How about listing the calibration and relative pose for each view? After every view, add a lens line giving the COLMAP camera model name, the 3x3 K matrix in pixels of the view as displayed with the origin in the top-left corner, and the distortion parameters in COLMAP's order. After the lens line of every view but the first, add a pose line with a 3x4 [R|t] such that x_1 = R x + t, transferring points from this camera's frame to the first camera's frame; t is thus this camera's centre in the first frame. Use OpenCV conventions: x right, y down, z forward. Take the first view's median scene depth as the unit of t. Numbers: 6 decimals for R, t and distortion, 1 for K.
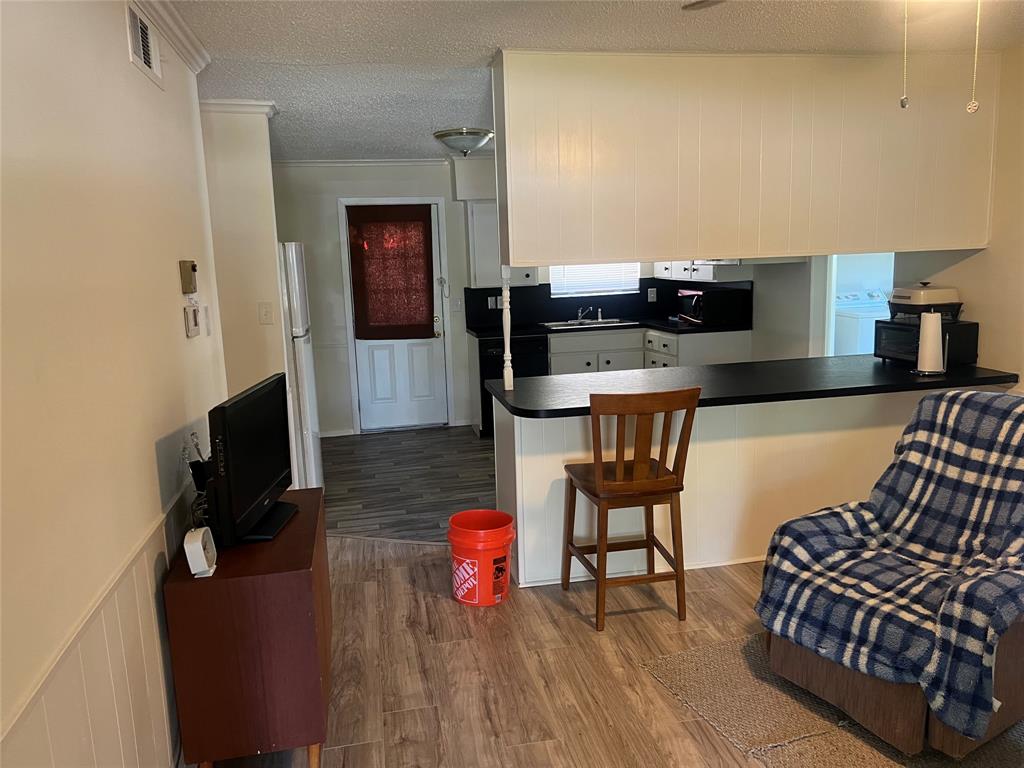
lens RADIAL K [[770.2, 0, 511.1], [0, 770.2, 386.5], [0, 0, 1]] dist [0.050529, -0.059675]
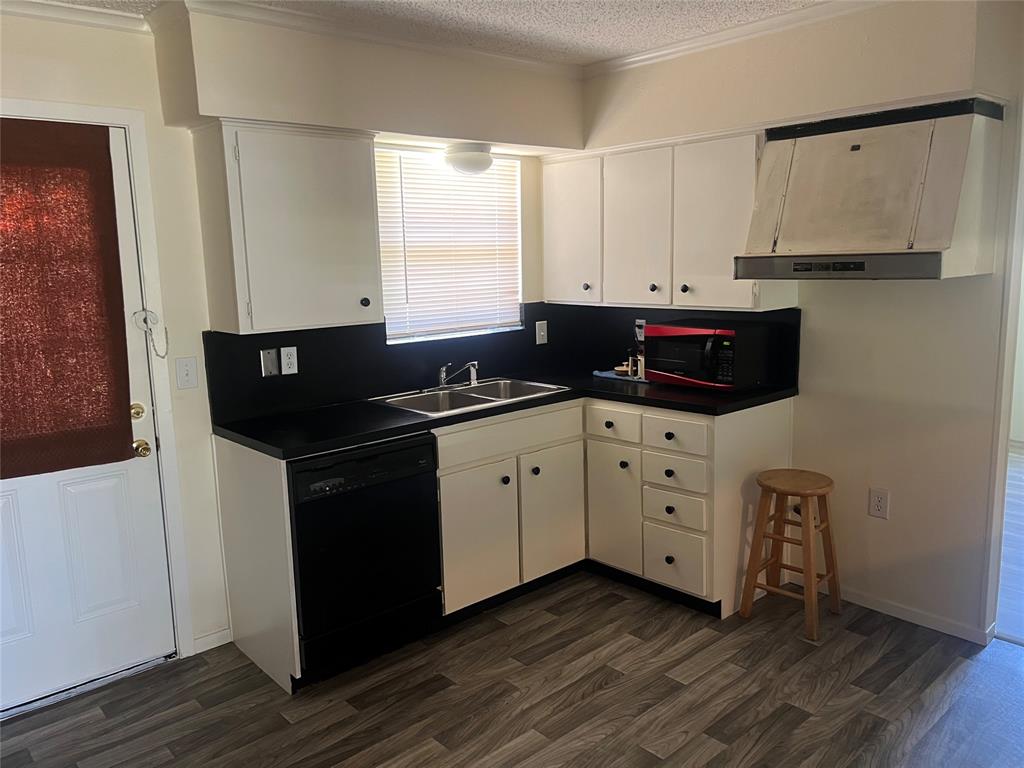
lens RADIAL K [[770.2, 0, 516.8], [0, 770.2, 376.6], [0, 0, 1]] dist [0.050529, -0.059675]
pose [[0.862284, -0.063097, 0.502479, -0.129310], [0.080384, 0.996682, -0.012788, -0.084576], [-0.500005, 0.051418, 0.864495, 0.545991]]
